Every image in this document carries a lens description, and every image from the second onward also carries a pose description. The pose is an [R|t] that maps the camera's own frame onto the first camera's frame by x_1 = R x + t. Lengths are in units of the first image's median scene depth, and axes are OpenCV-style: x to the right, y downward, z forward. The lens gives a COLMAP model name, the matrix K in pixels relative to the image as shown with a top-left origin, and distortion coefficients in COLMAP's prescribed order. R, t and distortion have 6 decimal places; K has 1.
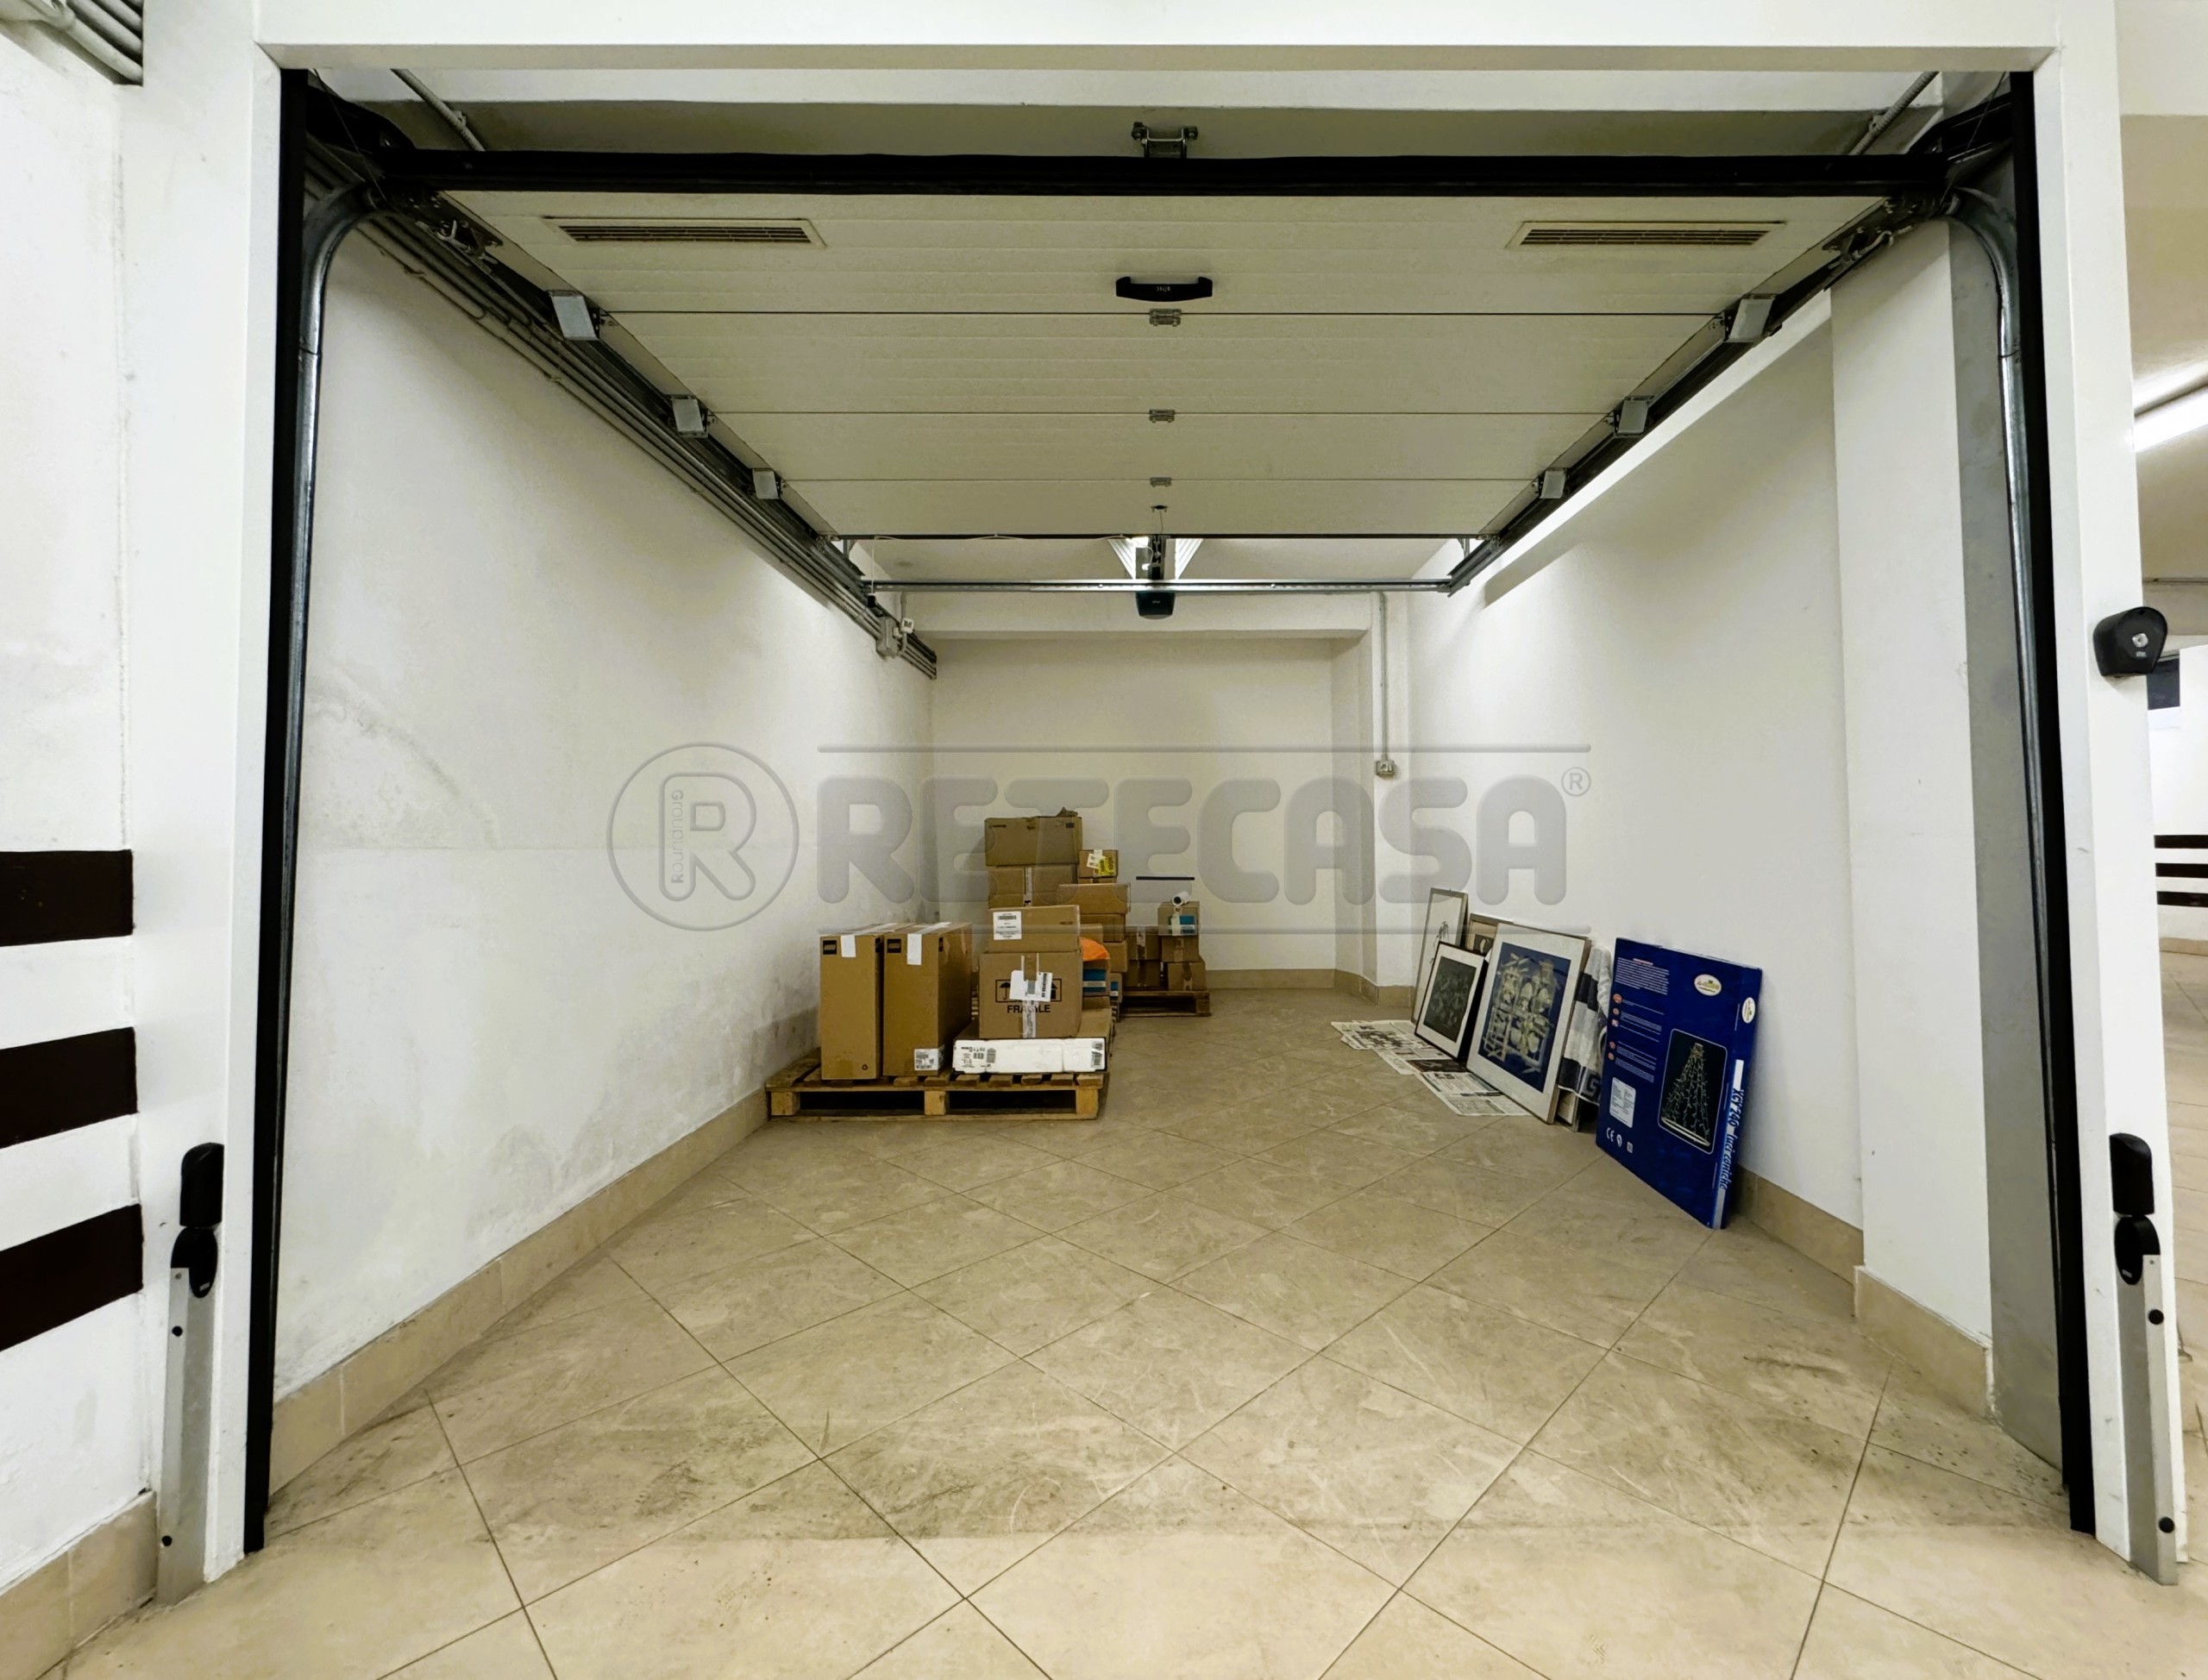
lens RADIAL K [[938.5, 0, 1161.7], [0, 938.5, 808.2], [0, 0, 1]] dist [-0.001956, 0.000049]
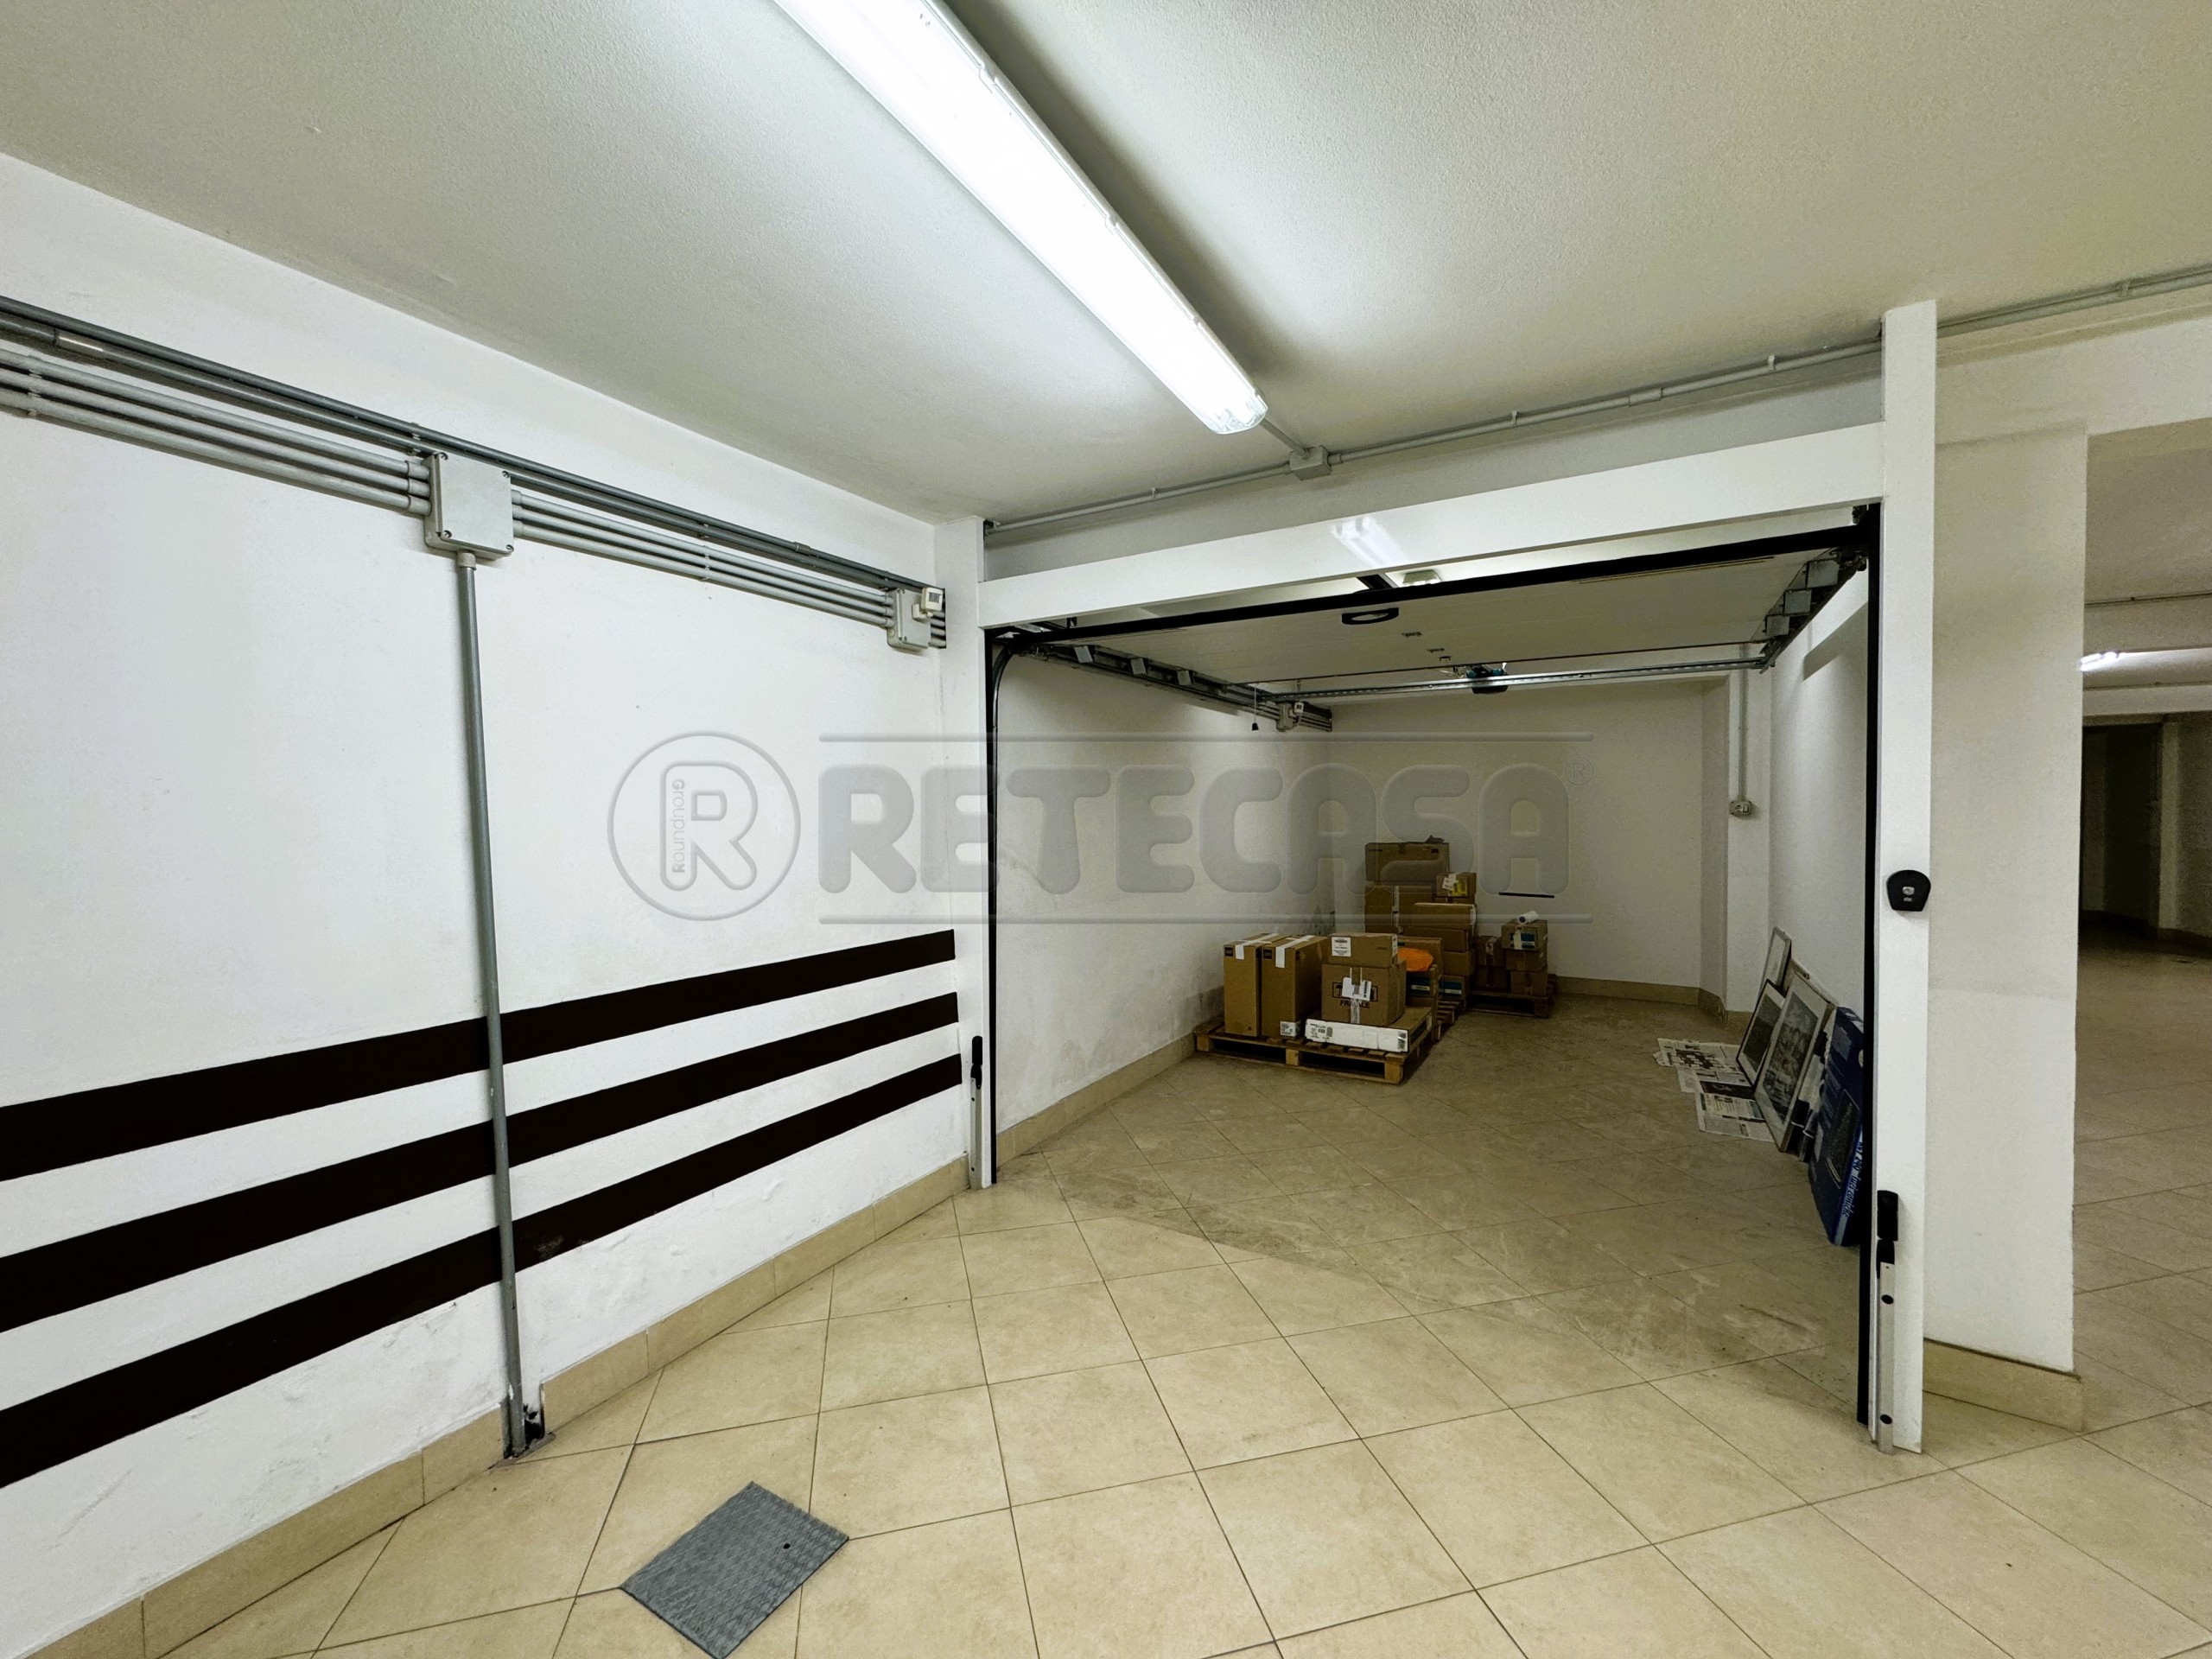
lens RADIAL K [[884.0, 0, 1105.7], [0, 884.0, 827.7], [0, 0, 1]] dist [-0.001372, 0.000112]
pose [[0.849443, 0.012684, -0.527528, 0.360165], [0.020044, 0.998214, 0.056277, -0.210641], [0.527299, -0.058378, 0.847672, -0.521917]]
